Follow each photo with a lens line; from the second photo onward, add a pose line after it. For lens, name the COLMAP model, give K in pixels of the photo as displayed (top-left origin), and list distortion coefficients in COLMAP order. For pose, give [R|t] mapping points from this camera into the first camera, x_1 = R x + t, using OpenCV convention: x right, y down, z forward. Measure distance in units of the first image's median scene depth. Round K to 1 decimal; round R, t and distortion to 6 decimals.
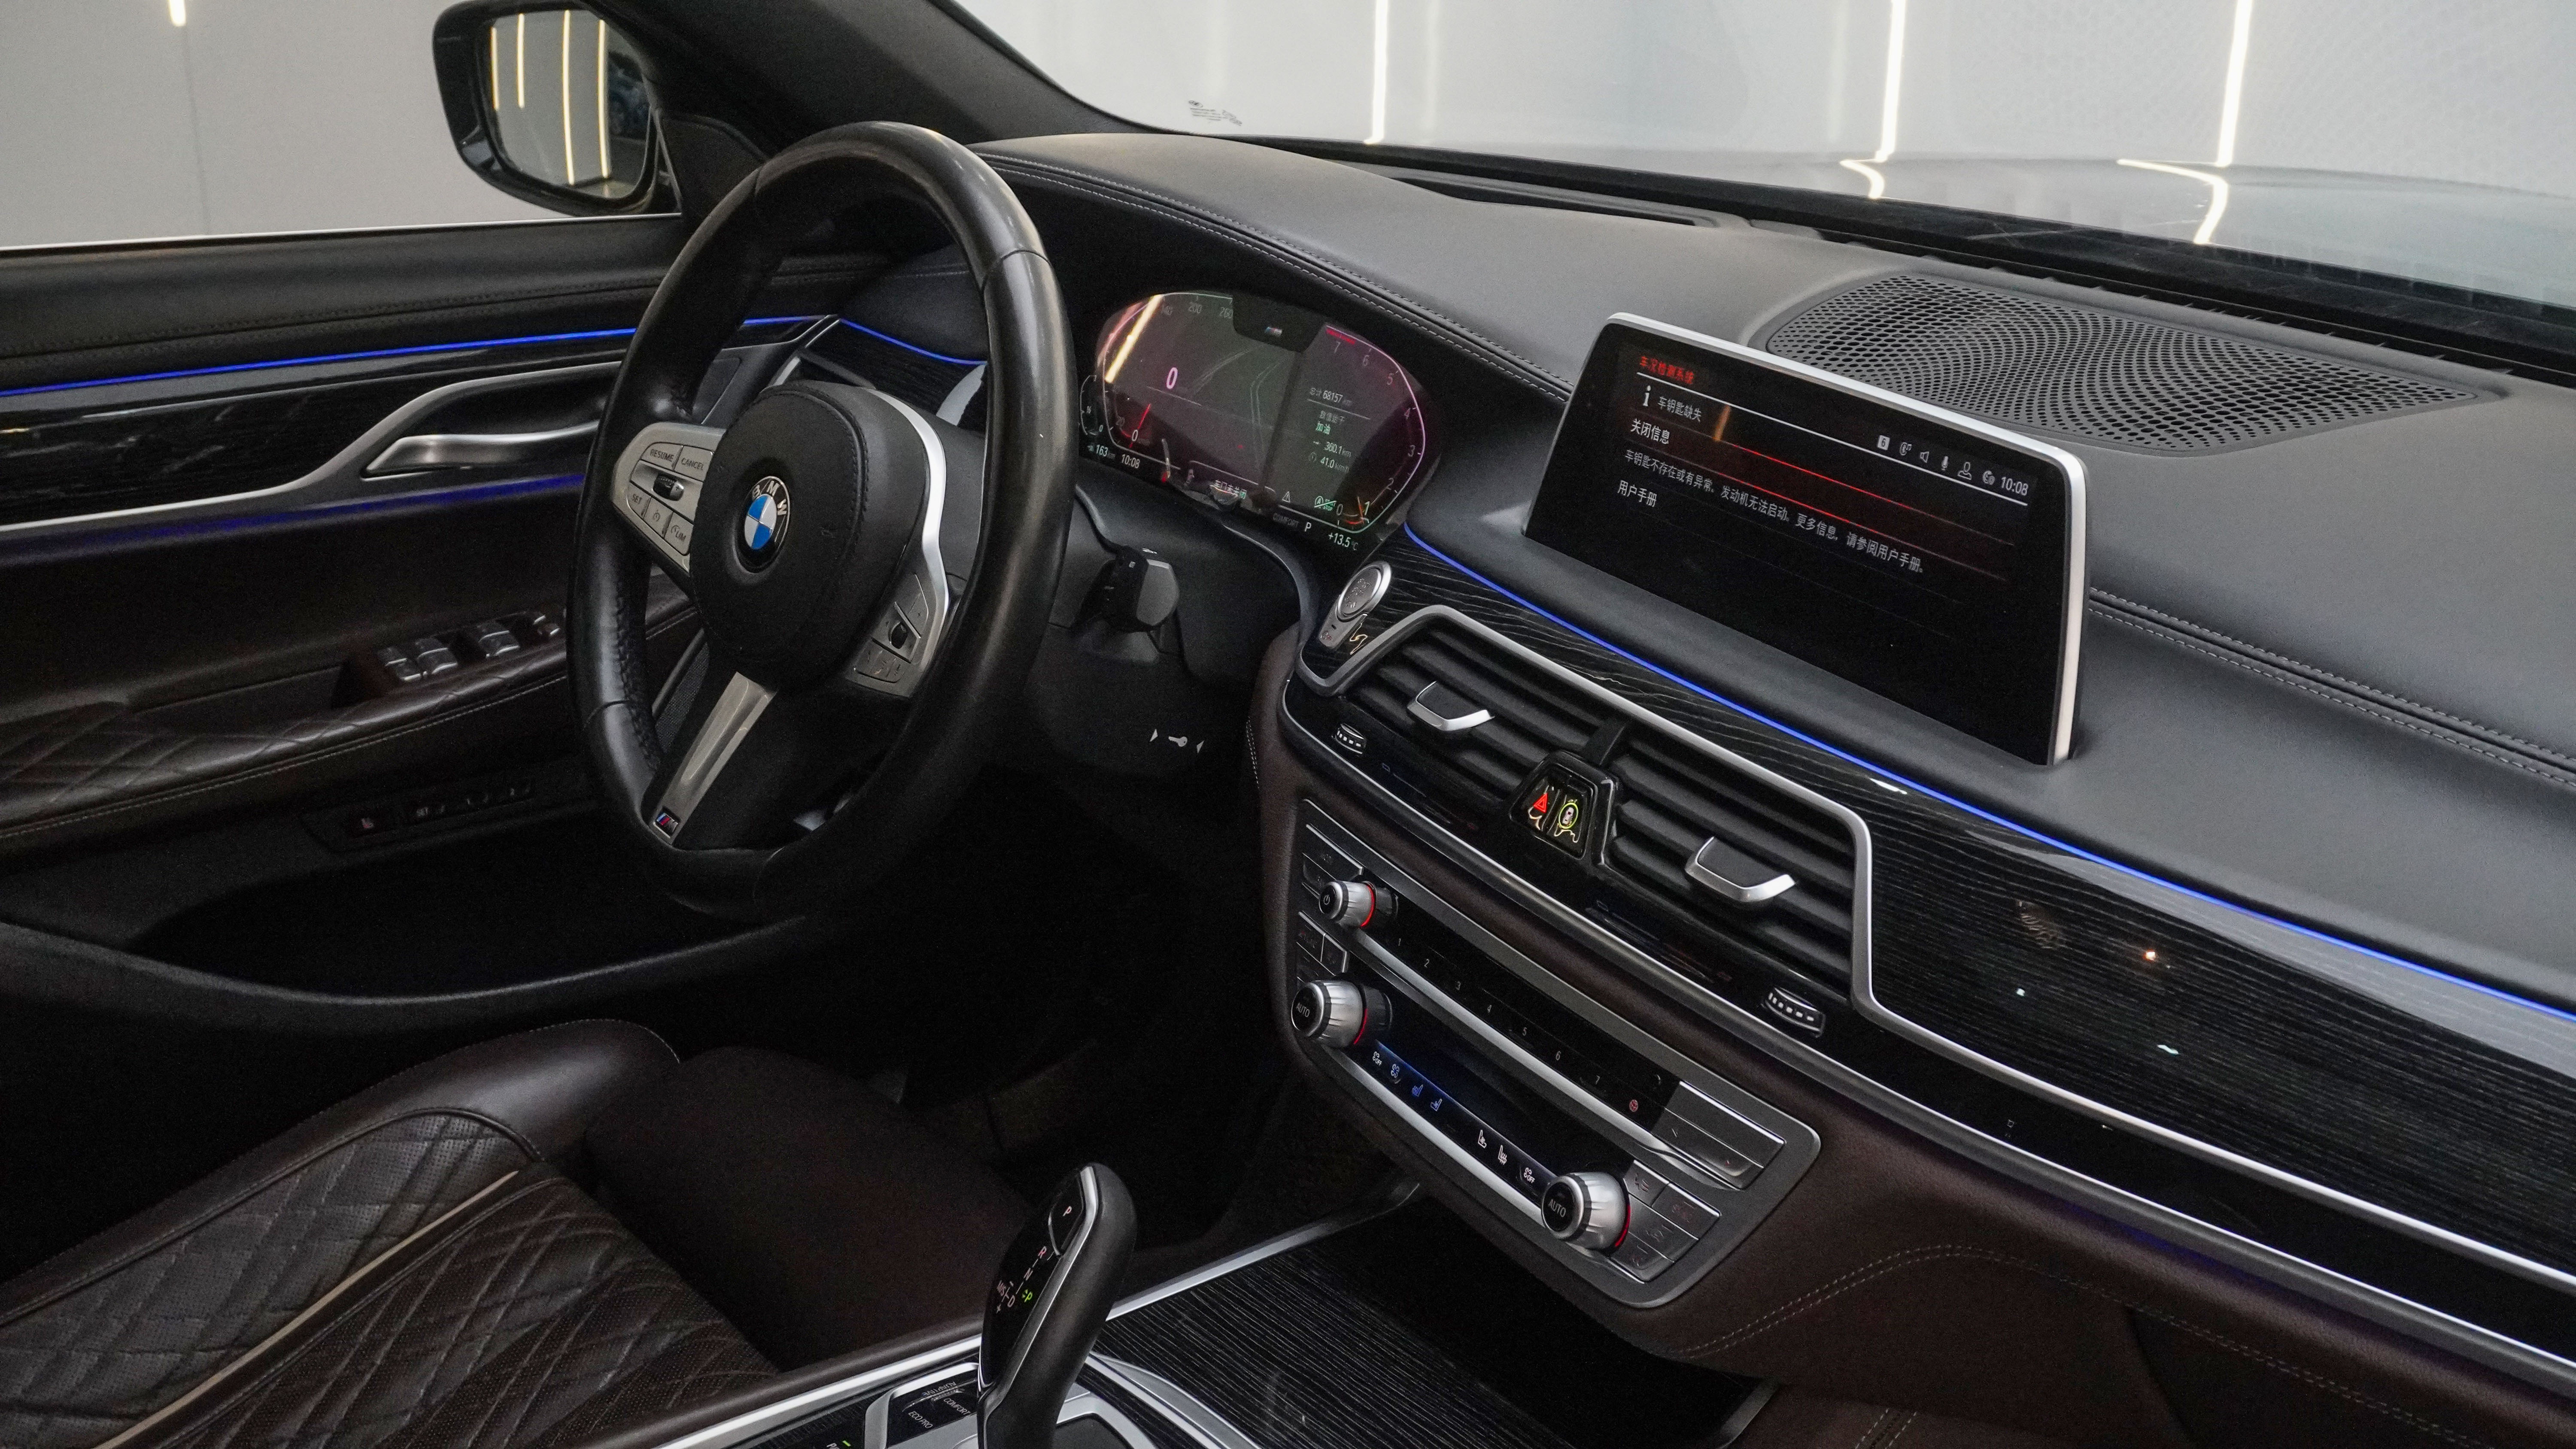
lens RADIAL K [[2784.7, 0, 1268.8], [0, 2784.7, 731.0], [0, 0, 1]] dist [-0.005404, 0.000000]
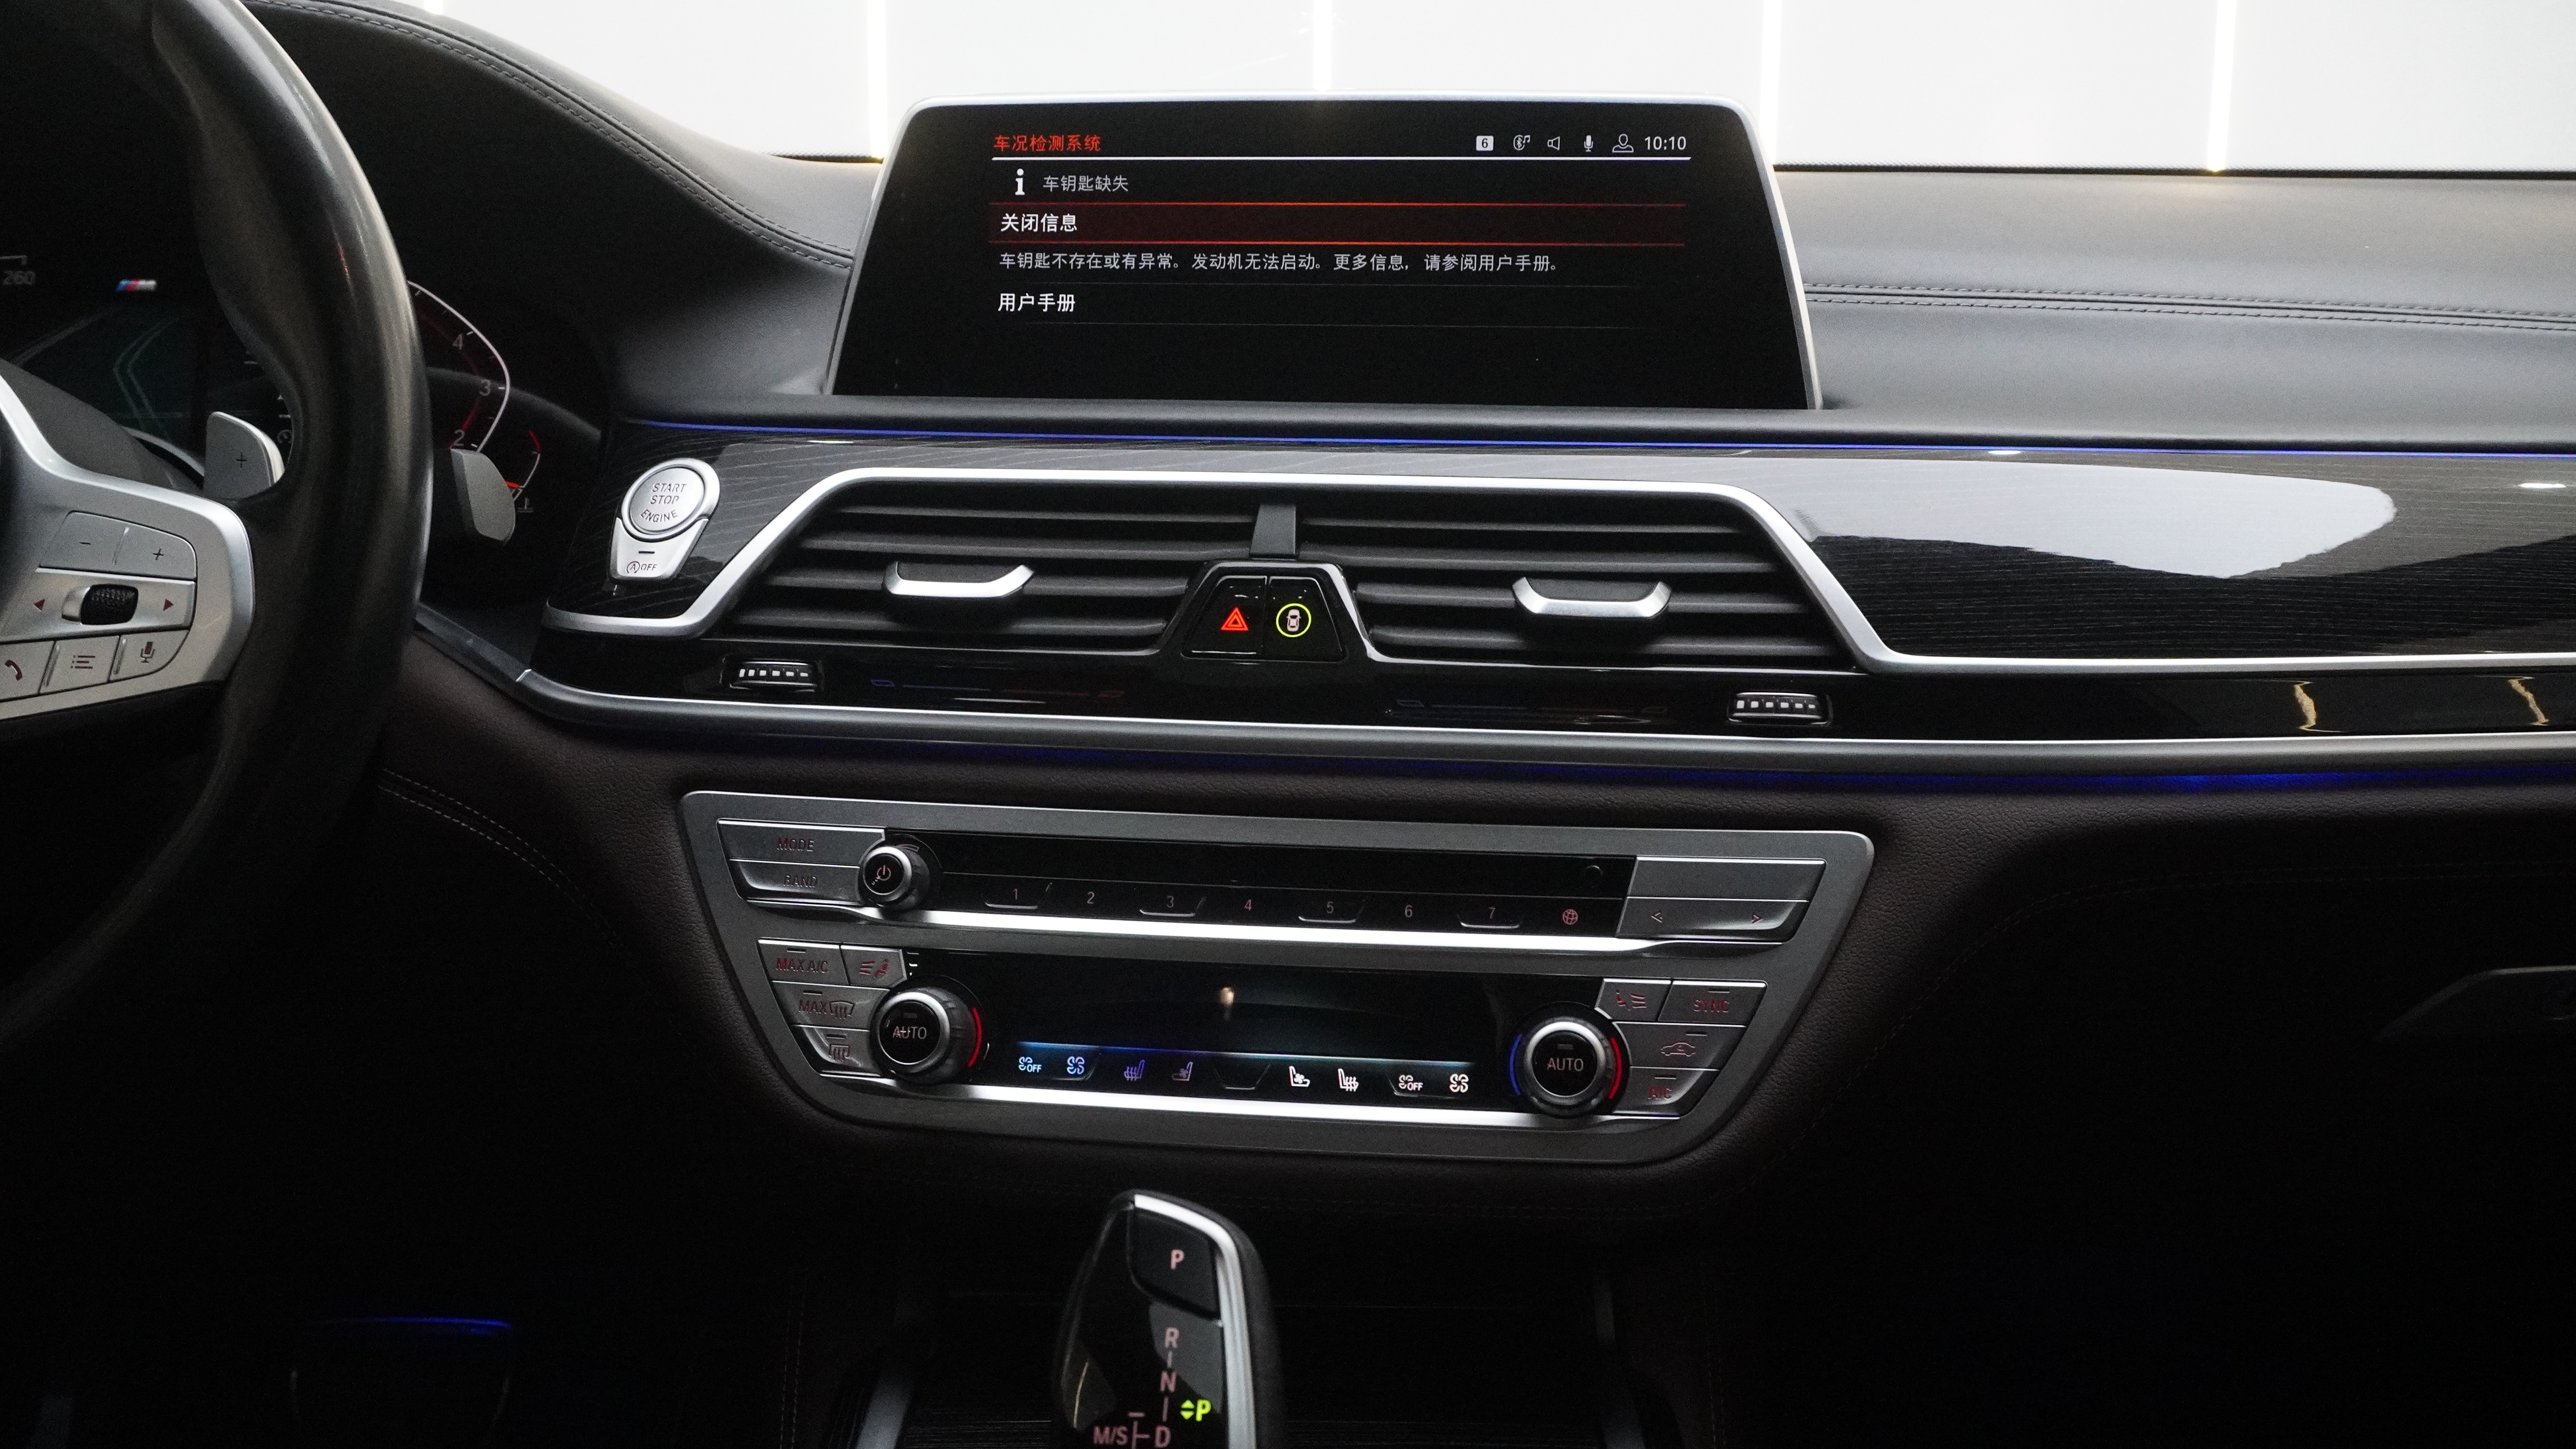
lens RADIAL K [[2521.4, 0, 1288.4], [0, 2521.4, 733.1], [0, 0, 1]] dist [-0.015771, 0.000000]
pose [[0.605680, -0.146275, 0.782148, -0.412527], [0.277602, 0.960043, -0.035425, 0.079283], [-0.745714, 0.238582, 0.622085, 0.546012]]
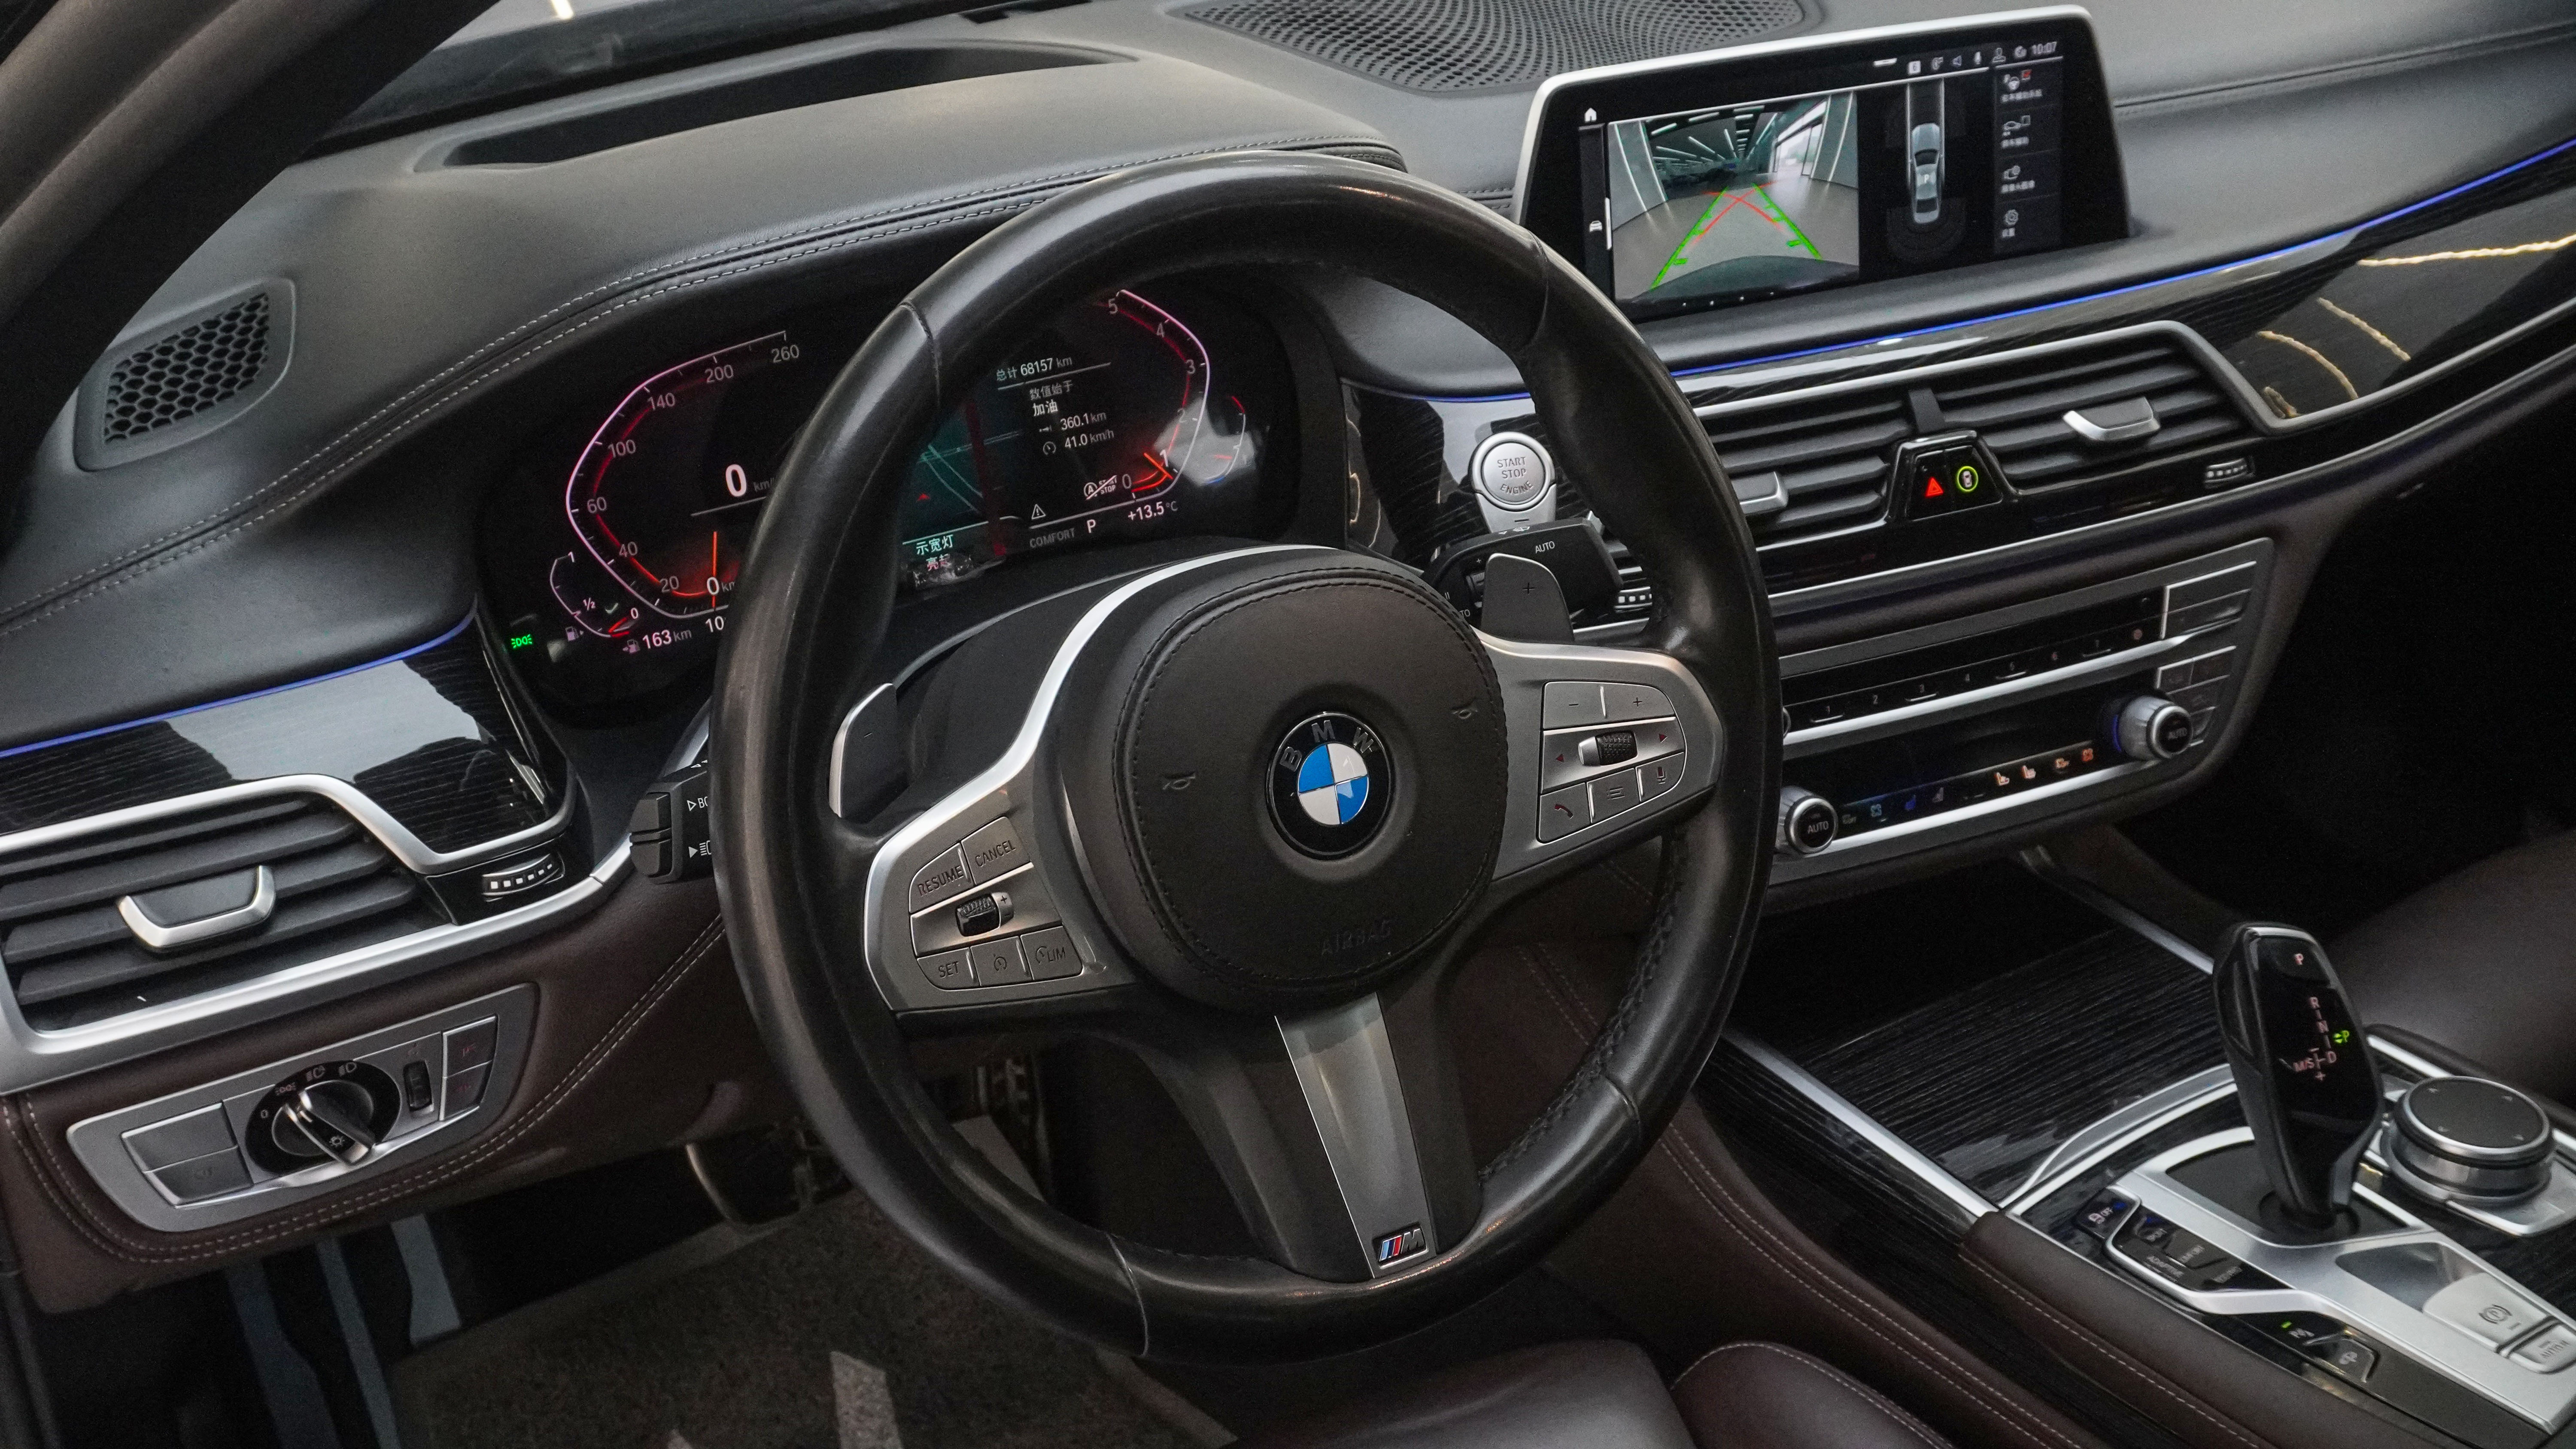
lens RADIAL K [[2694.8, 0, 1278.5], [0, 2694.8, 733.8], [0, 0, 1]] dist [-0.000947, 0.000000]
pose [[0.086718, -0.494007, 0.865122, -0.828056], [0.355077, 0.826689, 0.436469, -0.418179], [-0.930806, 0.269335, 0.247099, 0.958903]]
